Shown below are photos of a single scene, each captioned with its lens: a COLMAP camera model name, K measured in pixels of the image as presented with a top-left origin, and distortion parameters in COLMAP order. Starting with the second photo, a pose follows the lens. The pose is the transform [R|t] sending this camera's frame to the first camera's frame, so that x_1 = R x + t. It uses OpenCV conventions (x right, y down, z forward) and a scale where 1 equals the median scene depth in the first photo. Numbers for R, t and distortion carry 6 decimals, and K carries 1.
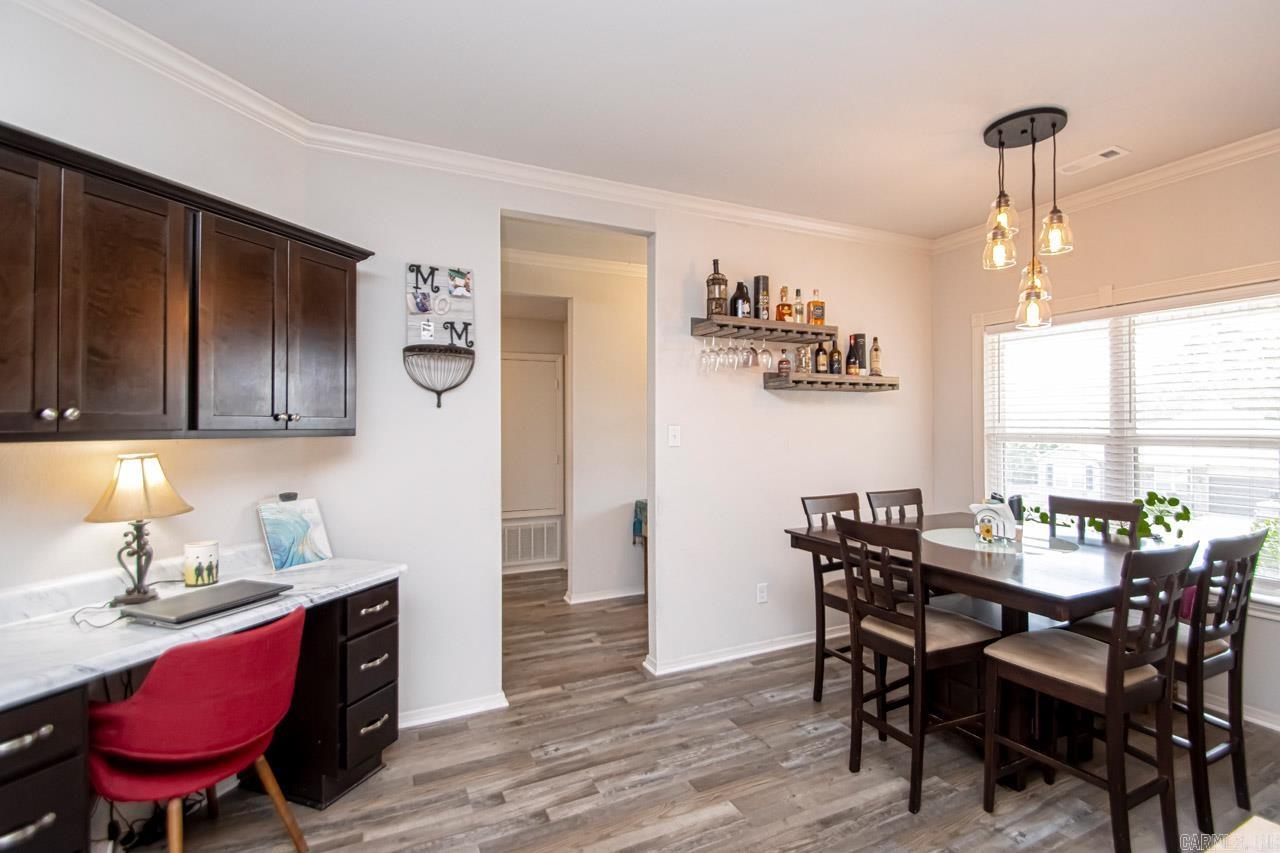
lens RADIAL K [[620.2, 0, 677.4], [0, 620.2, 417.3], [0, 0, 1]] dist [0.014886, -0.014548]
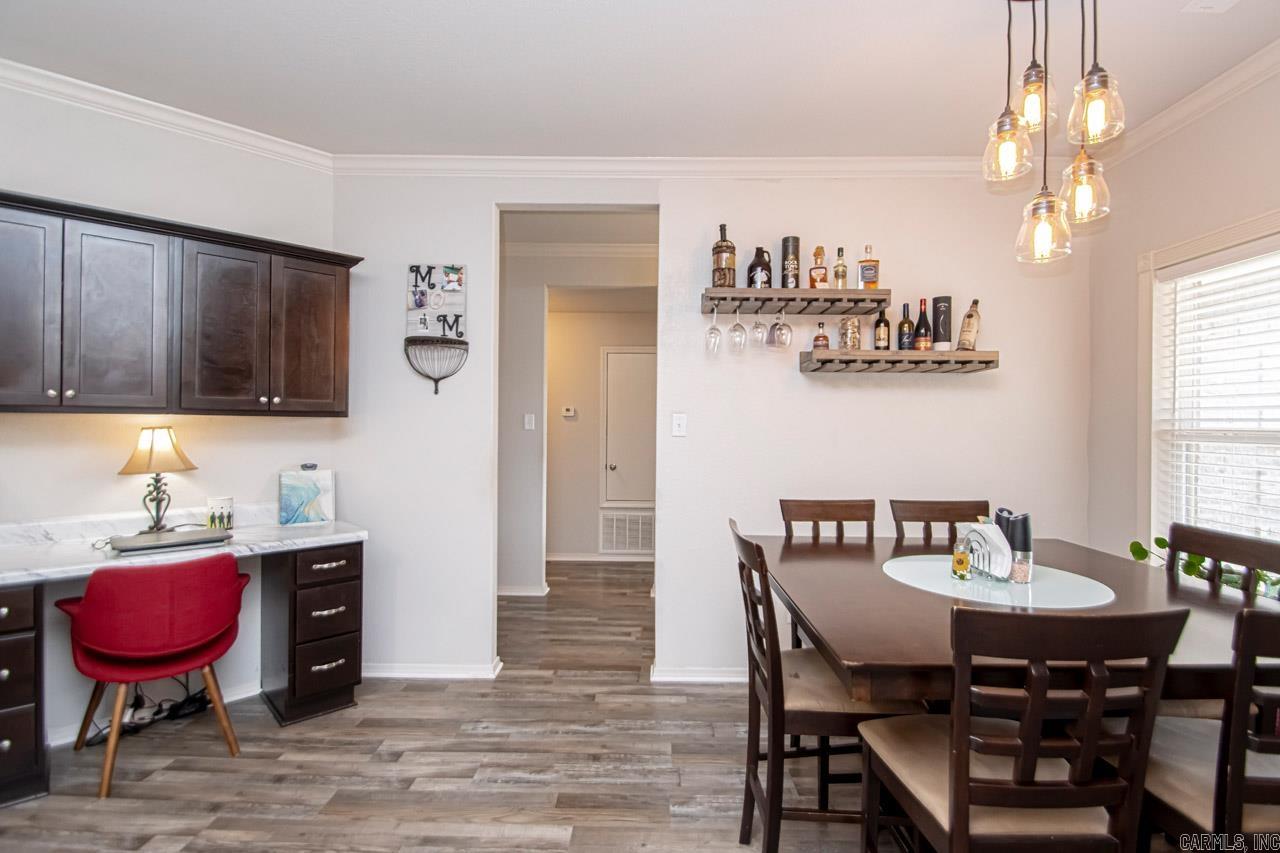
lens RADIAL K [[620.2, 0, 635.4], [0, 620.2, 419.1], [0, 0, 1]] dist [0.014886, -0.014548]
pose [[0.884137, 0.008378, -0.467153, 0.439364], [-0.005630, 0.999958, 0.007277, 0.018853], [0.467194, -0.003803, 0.884147, 0.194281]]
